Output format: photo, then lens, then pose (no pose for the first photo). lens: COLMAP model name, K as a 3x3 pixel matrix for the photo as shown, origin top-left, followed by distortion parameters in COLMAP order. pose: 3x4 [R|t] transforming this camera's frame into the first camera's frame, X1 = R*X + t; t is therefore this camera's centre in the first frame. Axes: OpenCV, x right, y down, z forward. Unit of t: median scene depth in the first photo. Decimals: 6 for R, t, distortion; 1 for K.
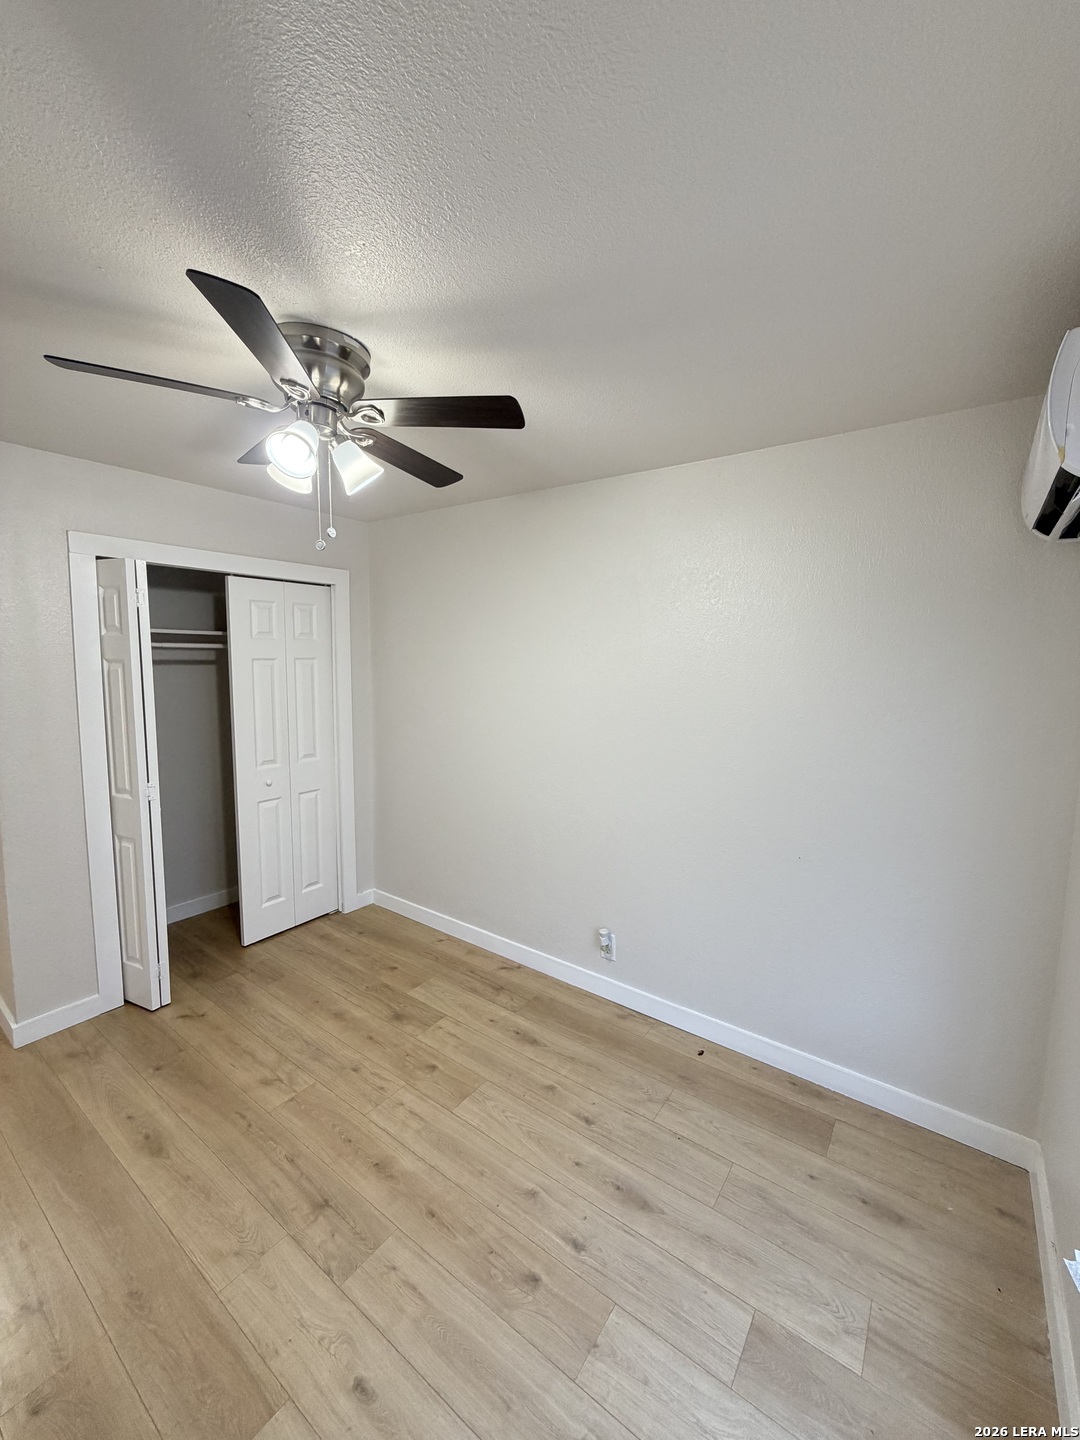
lens RADIAL K [[576.2, 0, 537.2], [0, 576.2, 714.0], [0, 0, 1]] dist [0.003769, -0.000234]
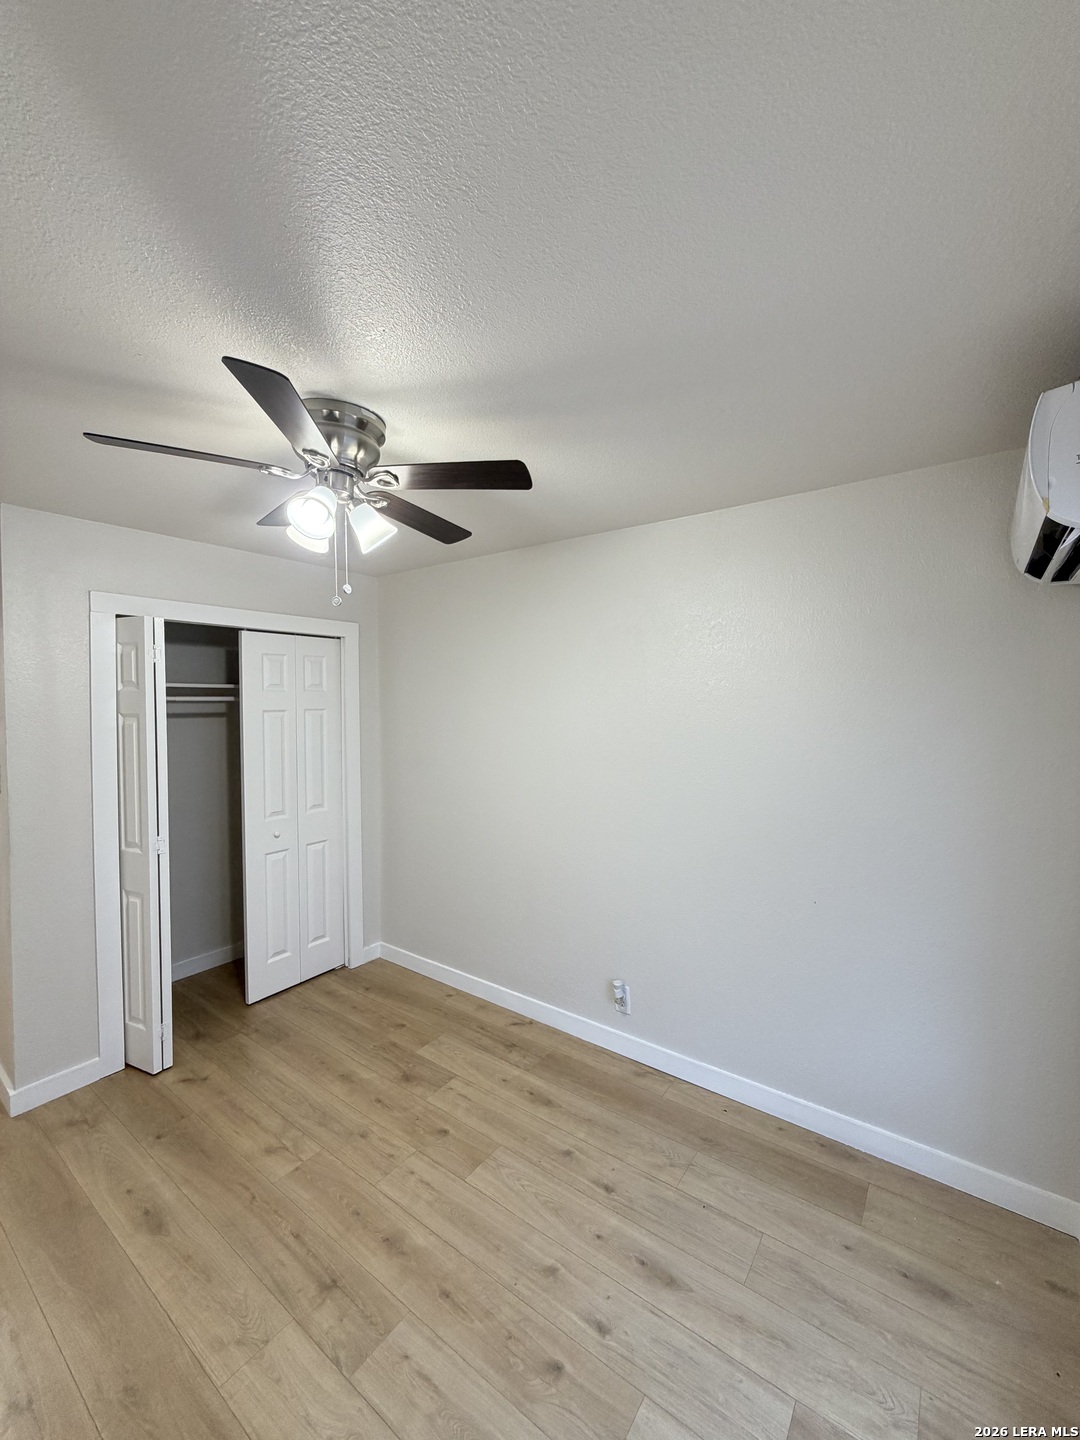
lens RADIAL K [[576.2, 0, 537.2], [0, 576.2, 714.4], [0, 0, 1]] dist [0.003769, -0.000234]
pose [[0.999837, -0.017159, -0.005564, -0.010017], [0.016663, 0.996702, -0.079422, -0.000847], [0.006909, 0.079316, 0.996826, -0.012739]]
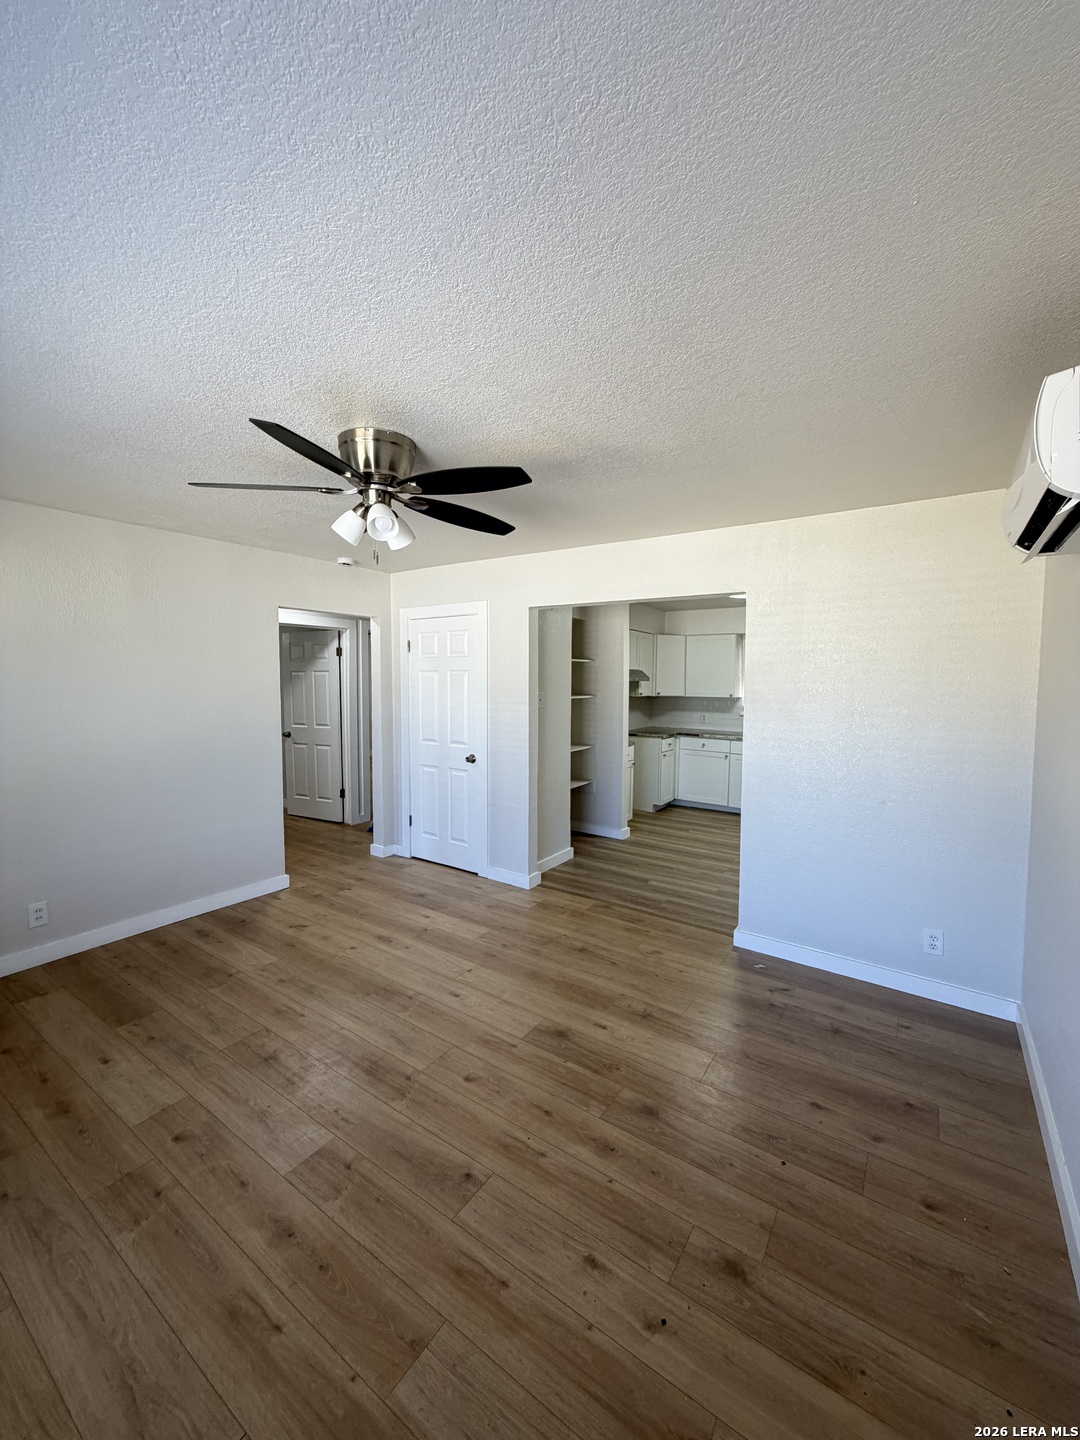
lens RADIAL K [[576.2, 0, 538.8], [0, 576.2, 717.7], [0, 0, 1]] dist [0.003769, -0.000234]
pose [[-0.999450, -0.010551, -0.031451, 0.160441], [-0.015666, 0.985808, 0.167146, -0.112007], [0.029241, 0.167547, -0.985430, 1.454255]]
